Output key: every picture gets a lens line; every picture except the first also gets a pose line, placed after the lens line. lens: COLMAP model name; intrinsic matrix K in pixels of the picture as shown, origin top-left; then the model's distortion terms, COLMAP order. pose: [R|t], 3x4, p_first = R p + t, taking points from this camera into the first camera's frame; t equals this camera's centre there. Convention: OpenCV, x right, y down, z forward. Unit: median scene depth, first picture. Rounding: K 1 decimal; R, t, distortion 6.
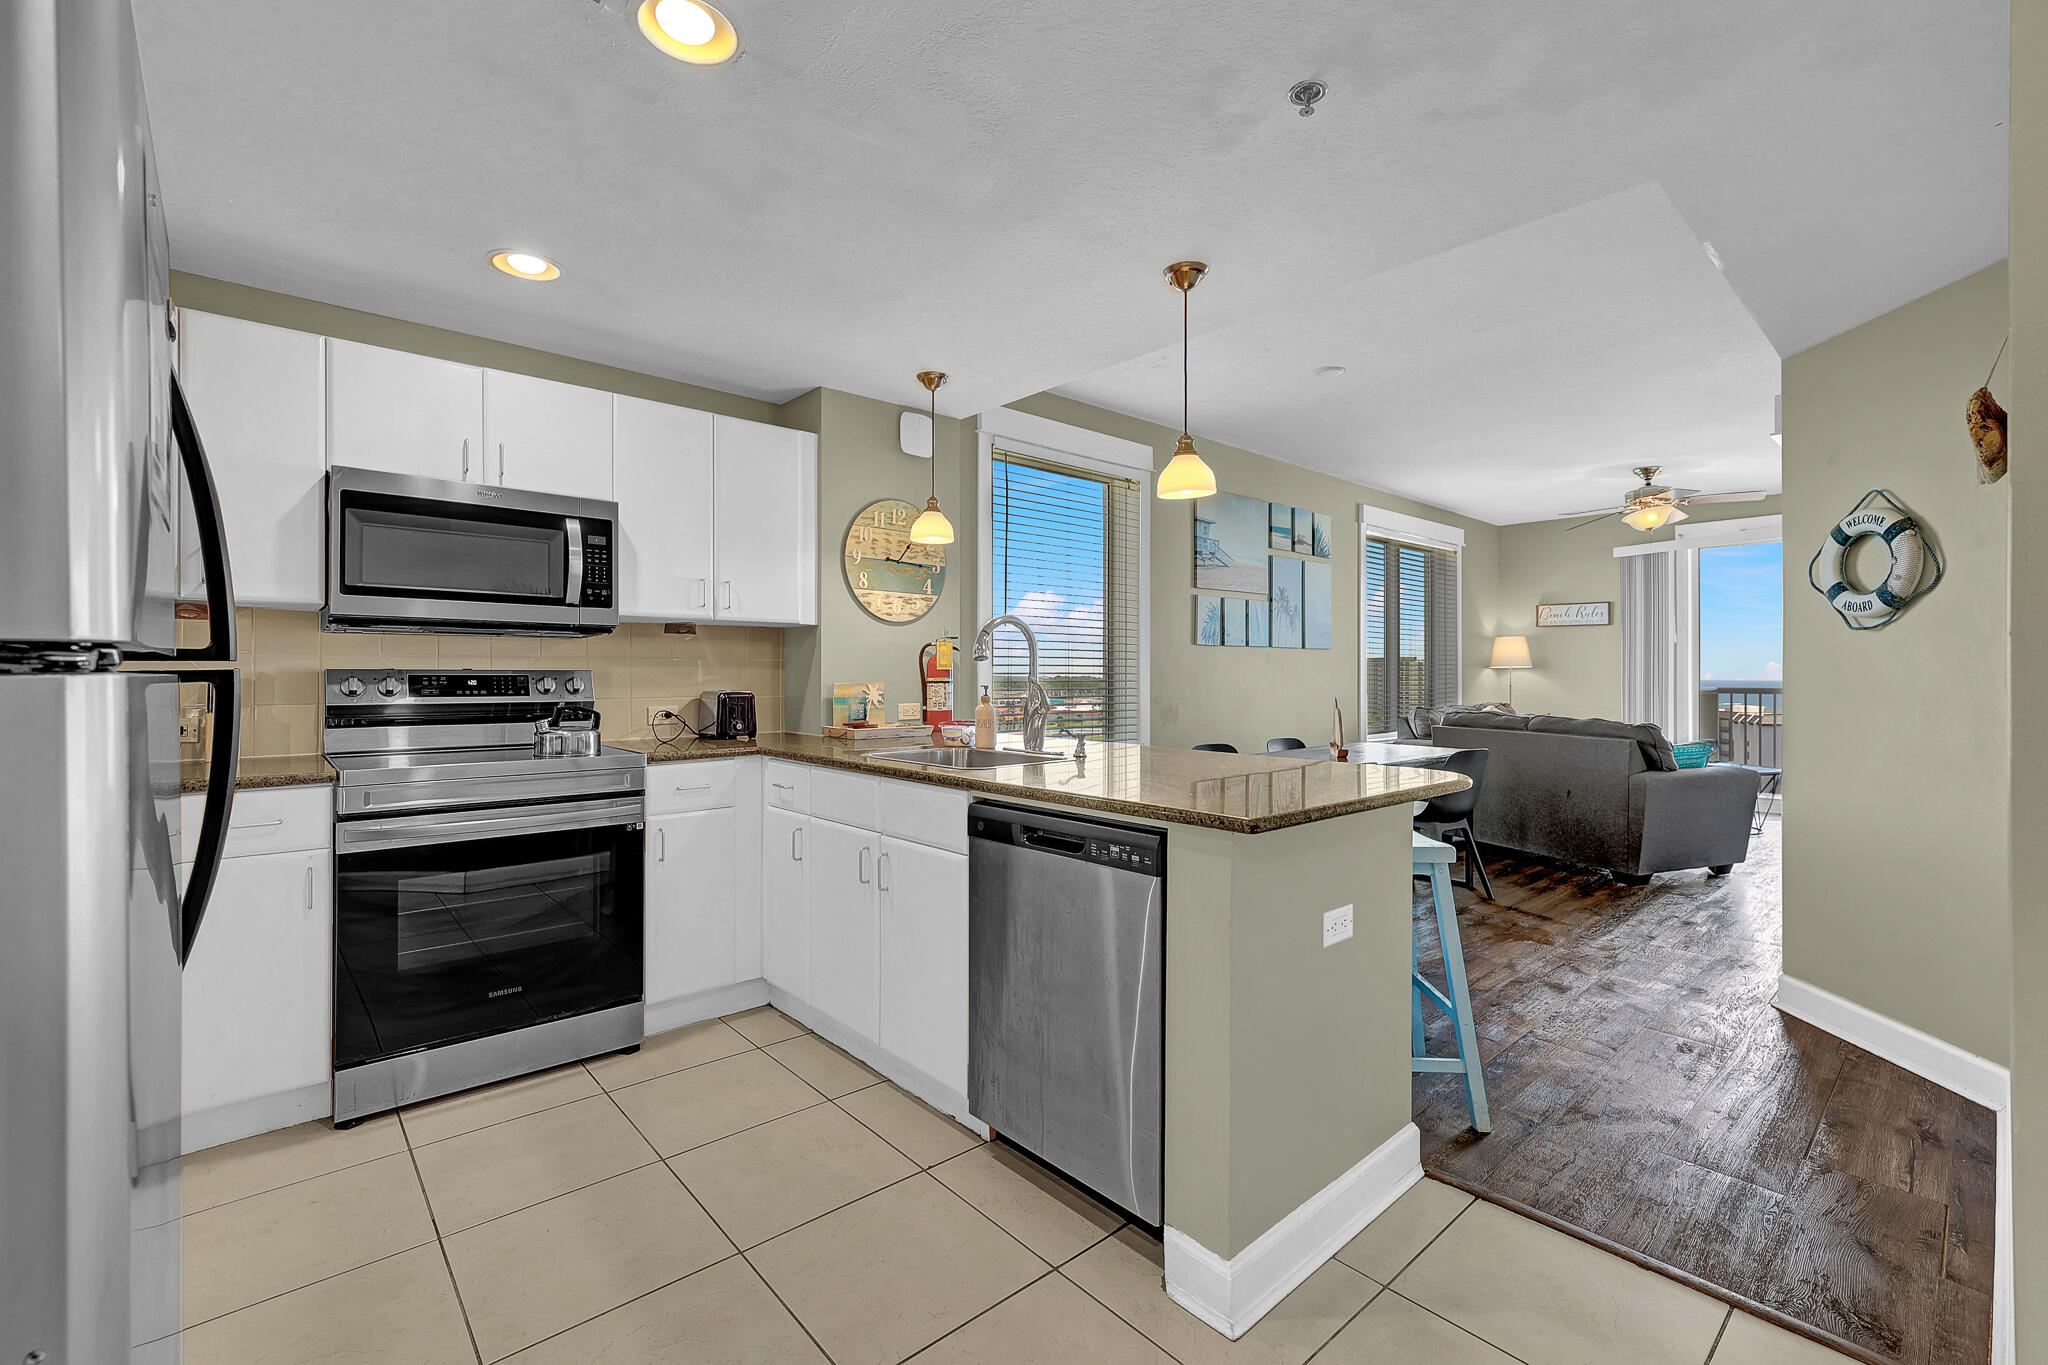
lens RADIAL K [[882.1, 0, 1014.1], [0, 882.1, 684.7], [0, 0, 1]] dist [0.000213, -0.000148]
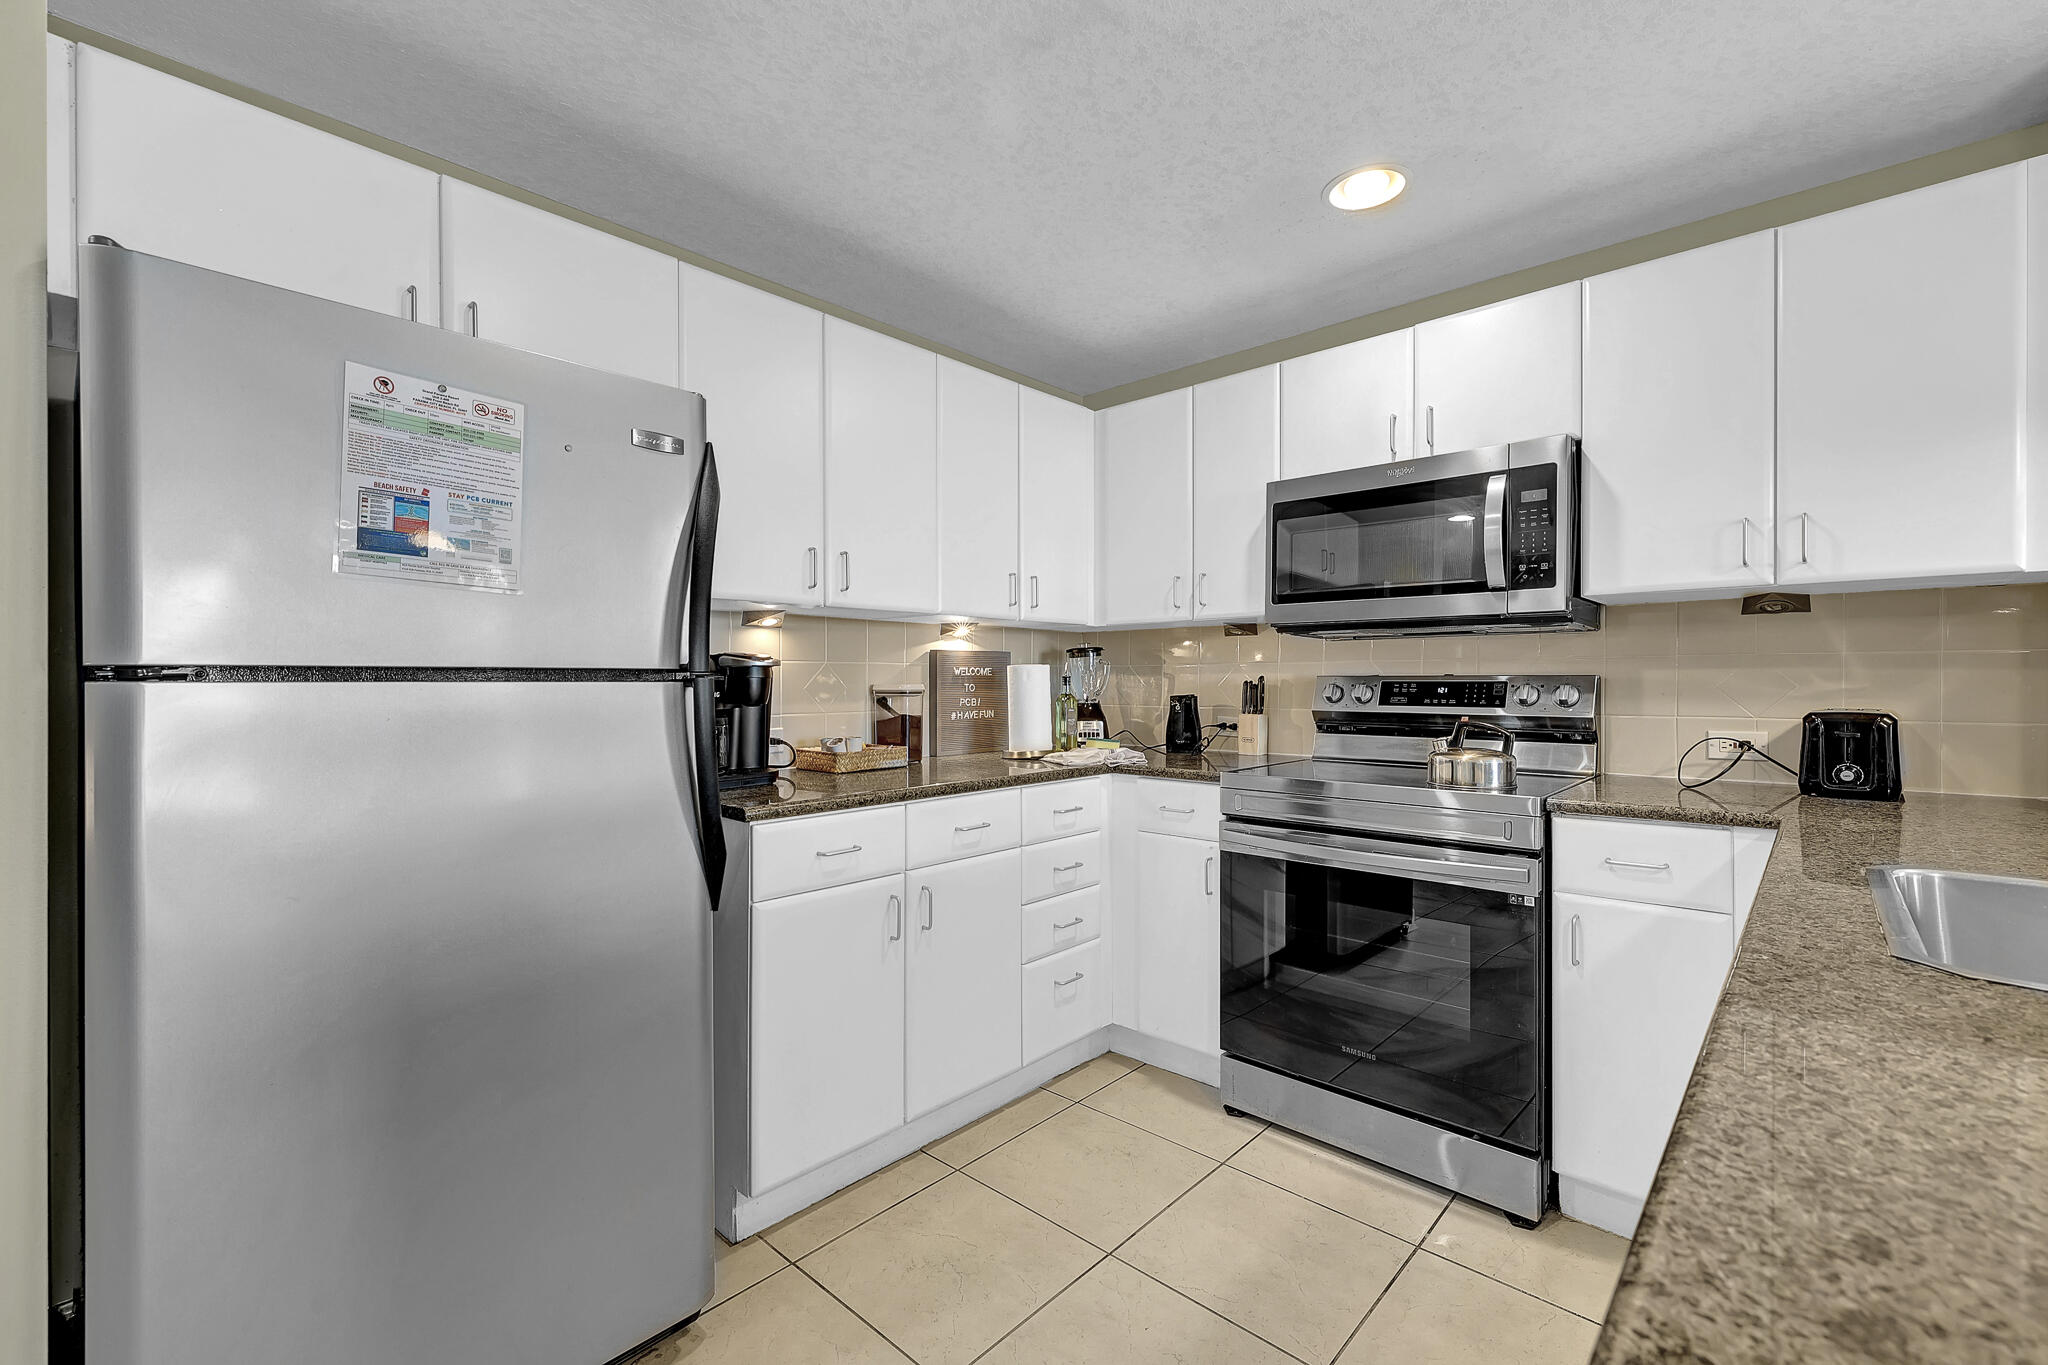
lens RADIAL K [[871.0, 0, 1024.0], [0, 871.0, 682.5], [0, 0, 1]] dist [0.000120, -0.000020]
pose [[0.104574, -0.000724, -0.994517, 0.194078], [-0.009575, 0.999953, -0.001734, -0.004562], [0.994471, 0.009704, 0.104562, 0.501220]]
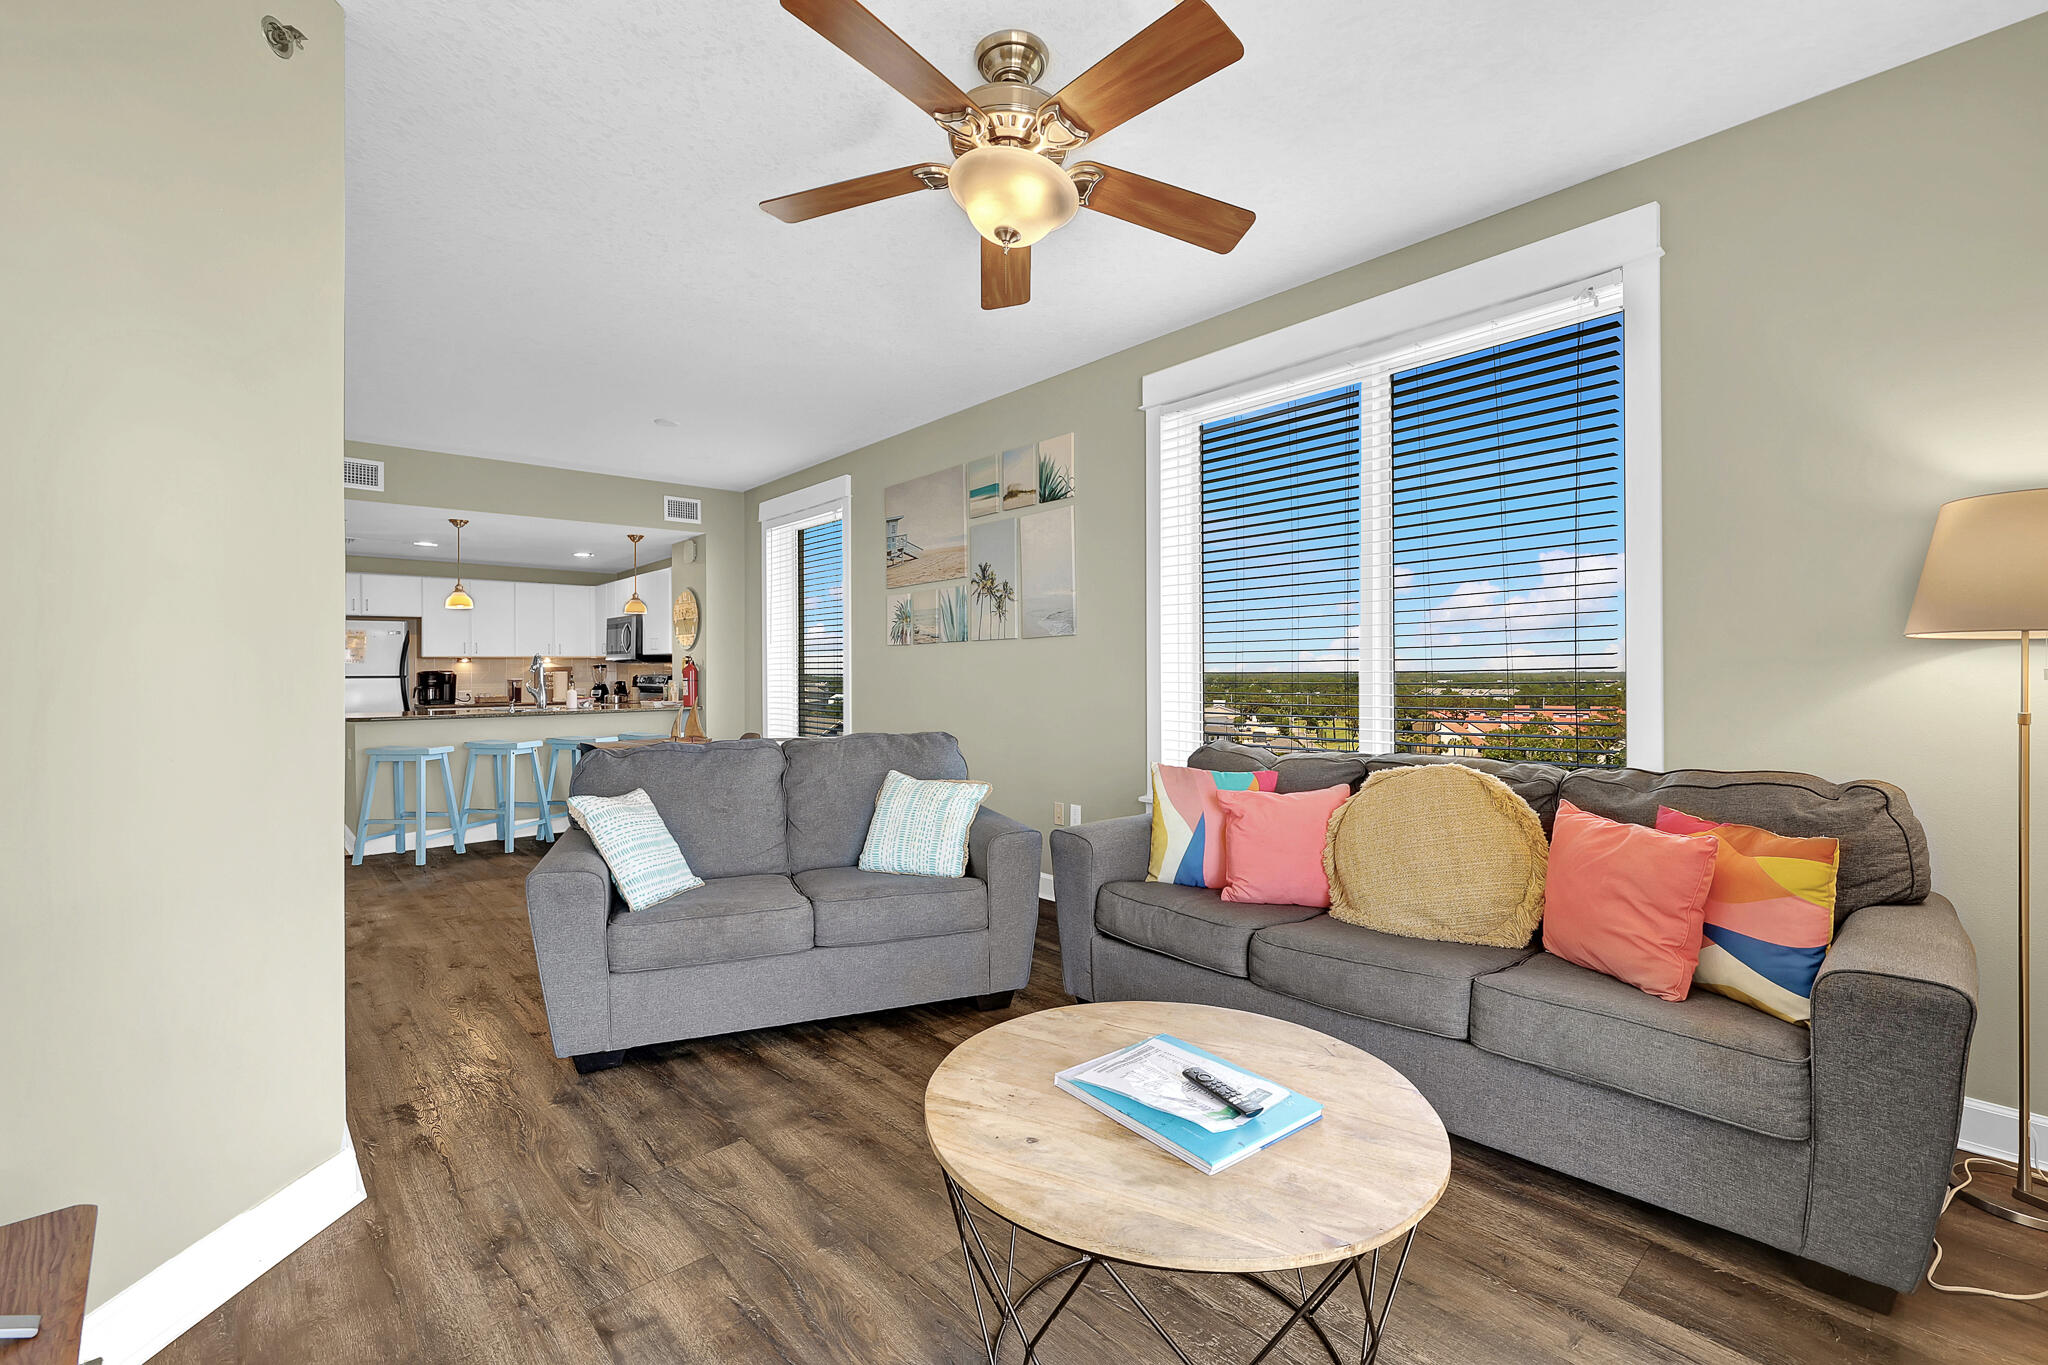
lens RADIAL K [[778.7, 0, 1024.6], [0, 778.7, 675.6], [0, 0, 1]] dist [-0.039379, -0.000035]
pose [[0.072259, -0.001755, -0.997384, 2.075697], [-0.007596, 0.999968, -0.002310, -0.020113], [0.997357, 0.007743, 0.072243, 2.063120]]
